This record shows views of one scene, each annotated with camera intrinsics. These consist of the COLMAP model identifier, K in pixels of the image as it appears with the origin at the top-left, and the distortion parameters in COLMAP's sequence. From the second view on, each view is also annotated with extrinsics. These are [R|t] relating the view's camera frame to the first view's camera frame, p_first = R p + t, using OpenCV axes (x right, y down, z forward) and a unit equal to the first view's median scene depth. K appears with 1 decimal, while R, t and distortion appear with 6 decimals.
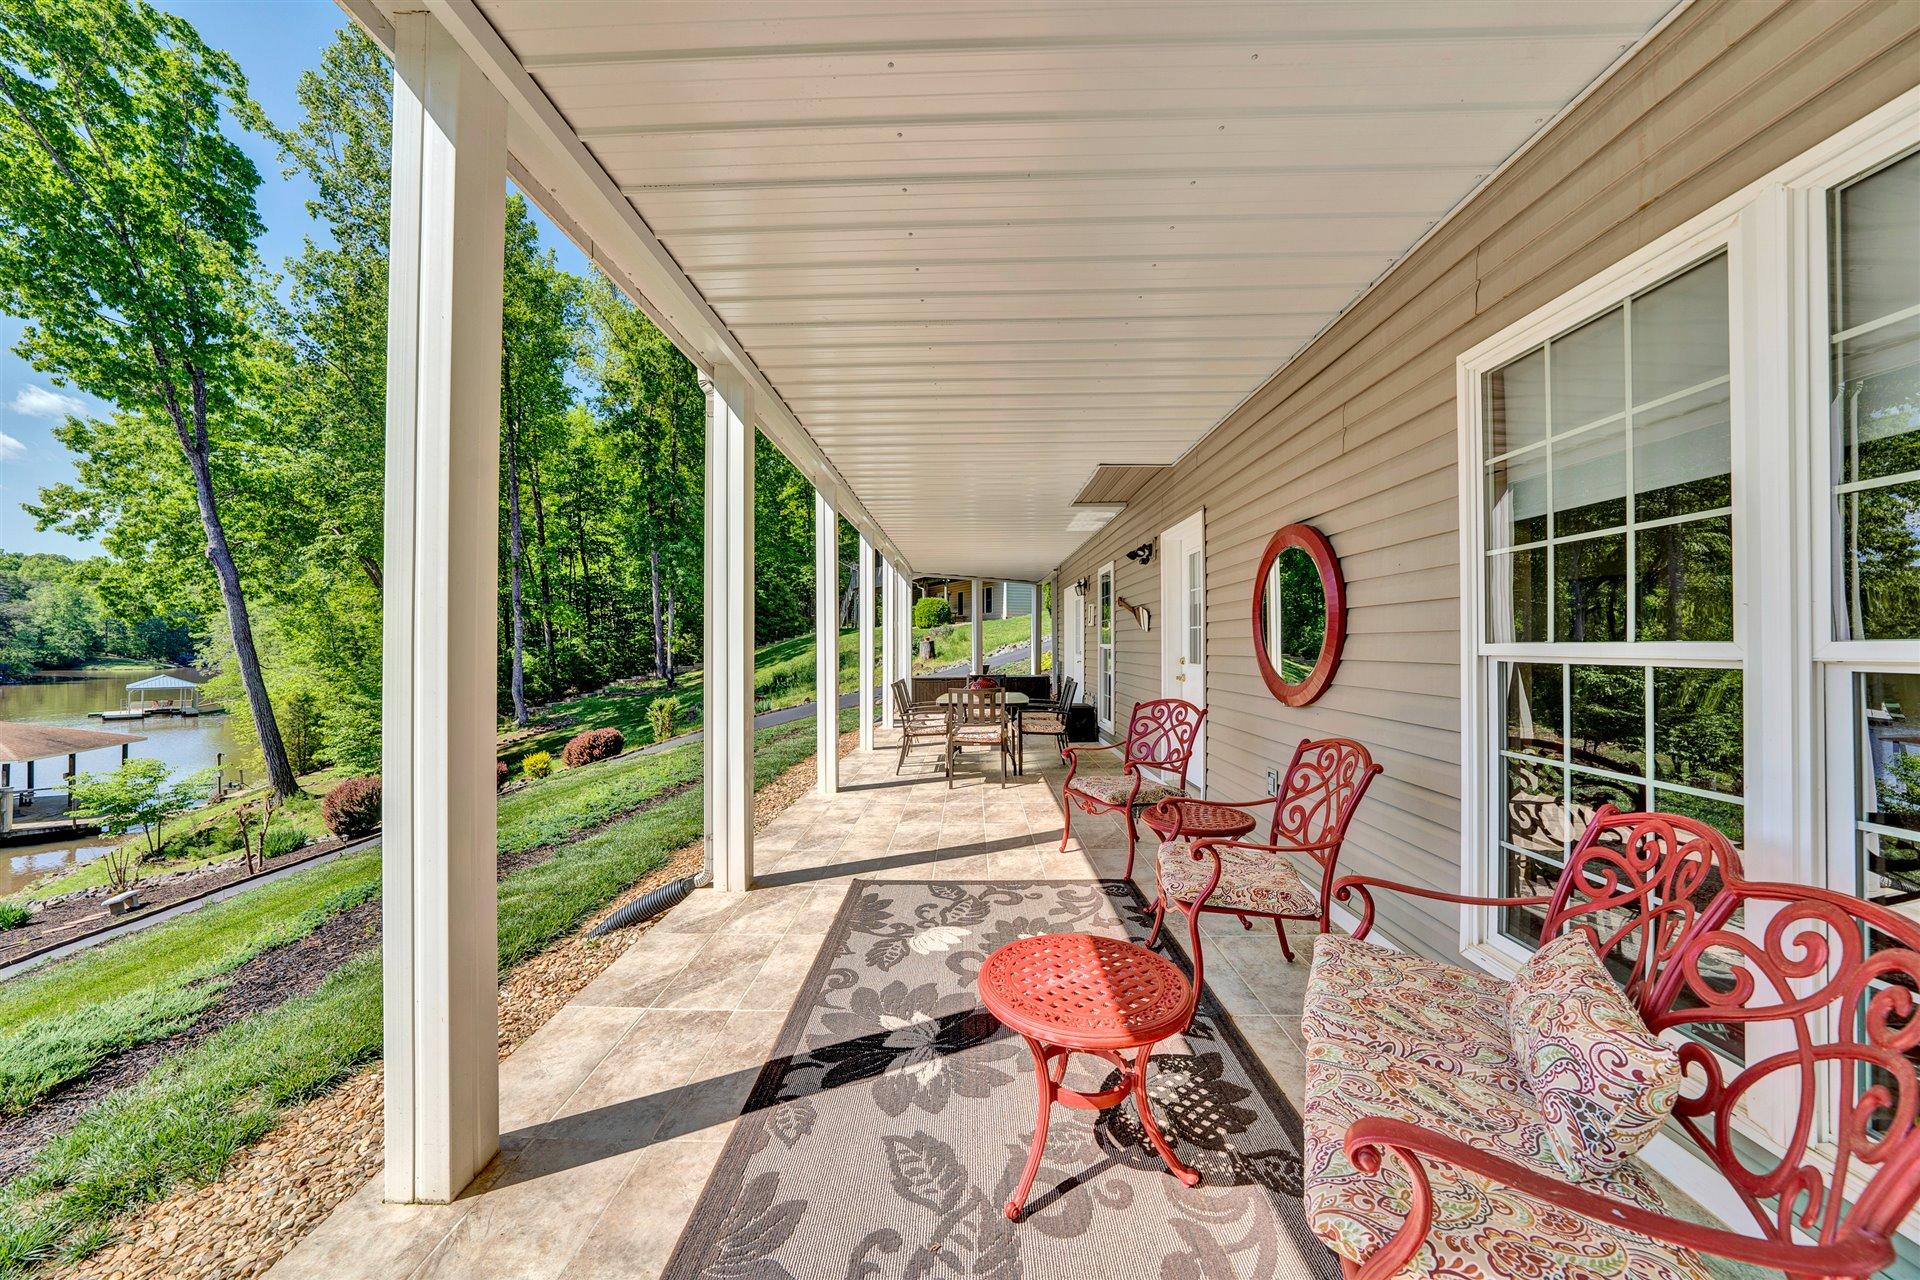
lens RADIAL K [[676.7, 0, 950.4], [0, 676.7, 638.1], [0, 0, 1]] dist [-0.010665, 0.001015]
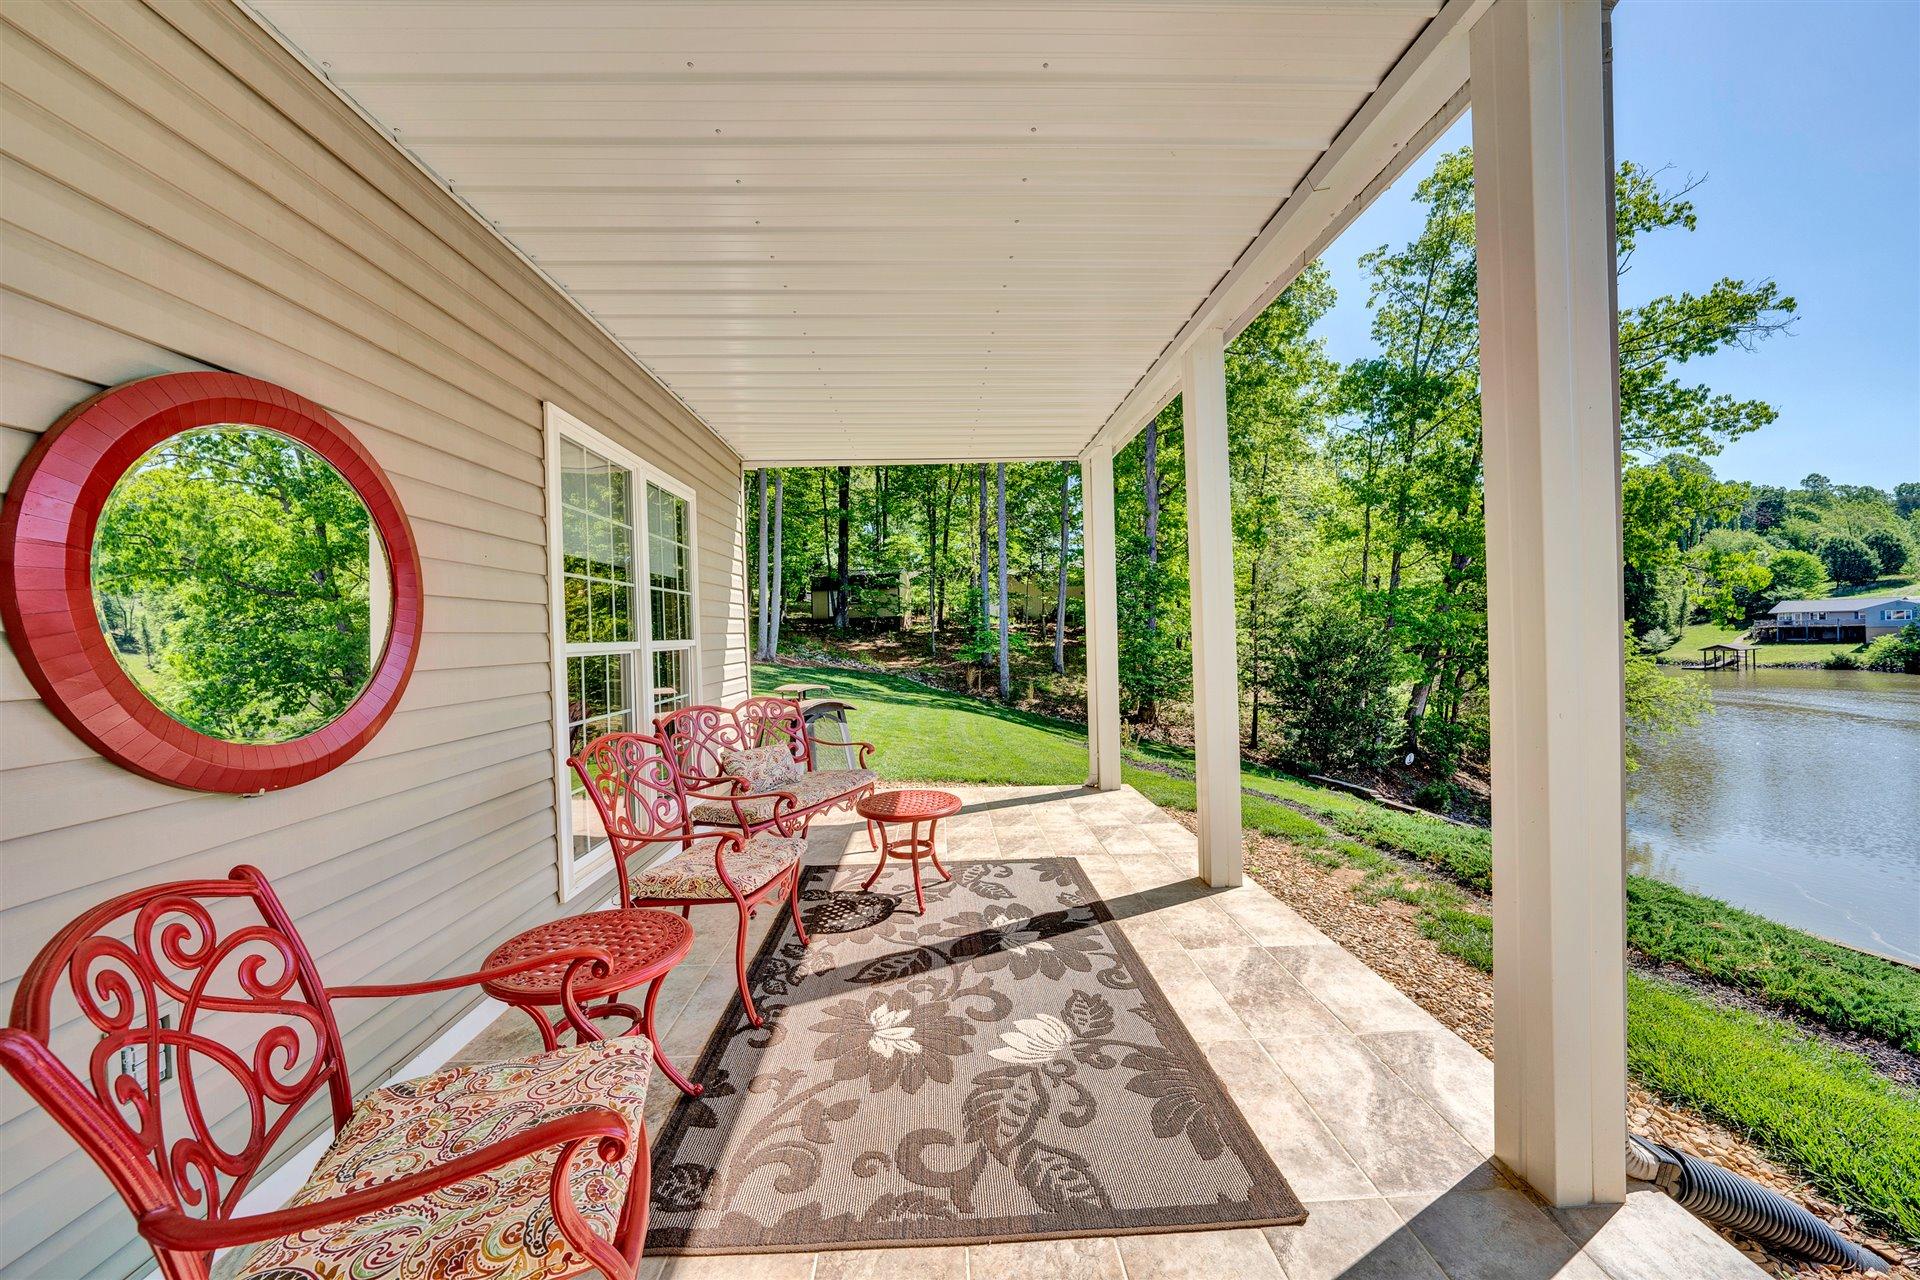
lens RADIAL K [[704.0, 0, 955.6], [0, 704.0, 641.0], [0, 0, 1]] dist [0.003268, 0.000387]
pose [[-0.997747, 0.027764, -0.061078, 0.127078], [0.027796, 0.999614, 0.000329, 0.023145], [0.061064, -0.001369, -0.998133, 2.252339]]
